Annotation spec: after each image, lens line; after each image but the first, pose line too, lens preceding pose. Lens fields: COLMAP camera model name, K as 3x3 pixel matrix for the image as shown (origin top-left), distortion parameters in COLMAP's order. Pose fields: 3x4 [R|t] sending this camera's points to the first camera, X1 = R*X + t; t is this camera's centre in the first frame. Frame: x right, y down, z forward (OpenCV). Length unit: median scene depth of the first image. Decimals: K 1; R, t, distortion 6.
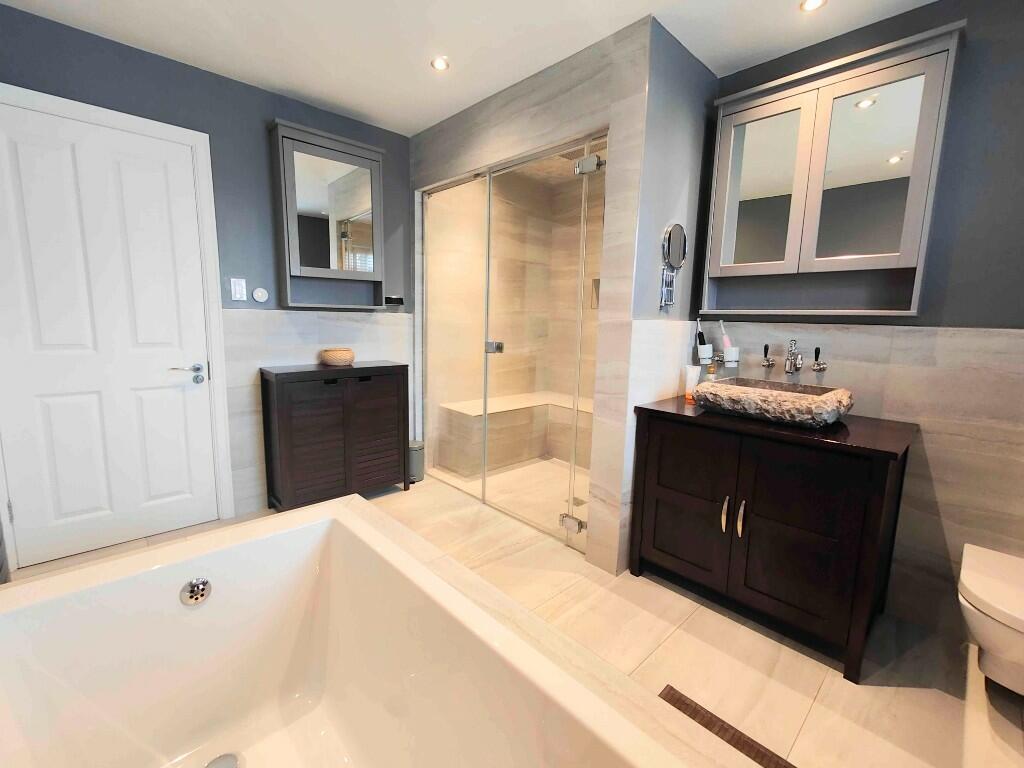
lens RADIAL K [[453.0, 0, 514.1], [0, 453.0, 383.0], [0, 0, 1]] dist [0.005845, 0.000689]
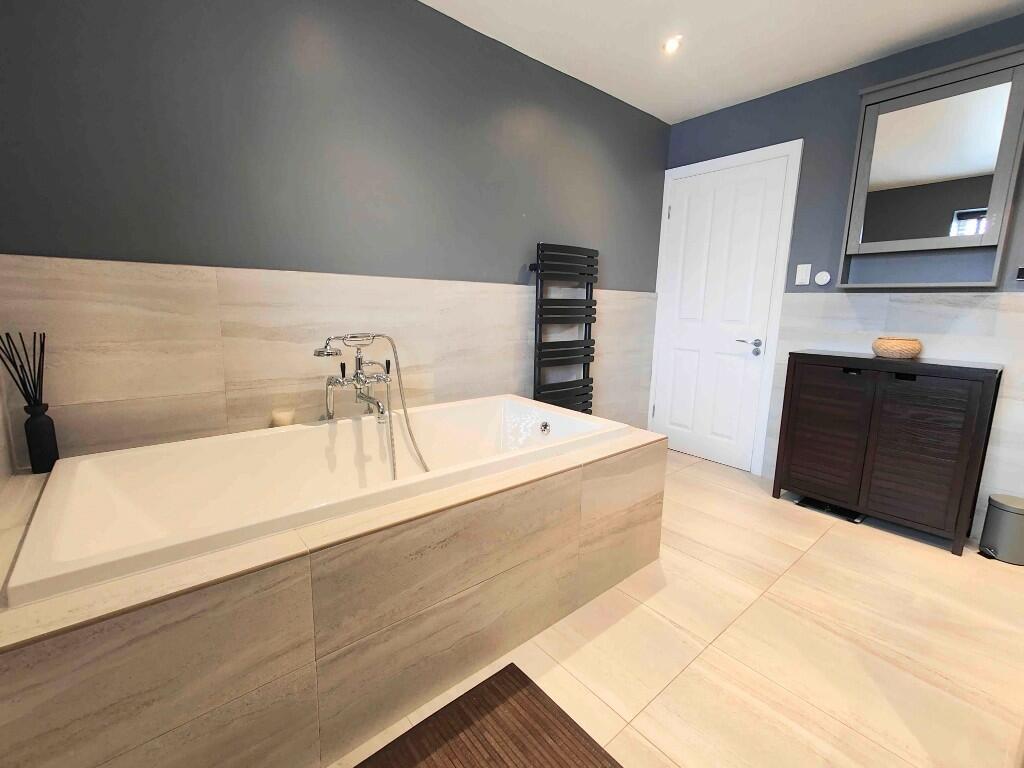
lens RADIAL K [[453.0, 0, 508.6], [0, 453.0, 383.0], [0, 0, 1]] dist [0.005845, 0.000689]
pose [[-0.059576, 0.153017, -0.986426, 0.539572], [-0.167461, 0.972645, 0.160993, -0.011825], [0.984077, 0.174779, -0.032322, 0.390564]]
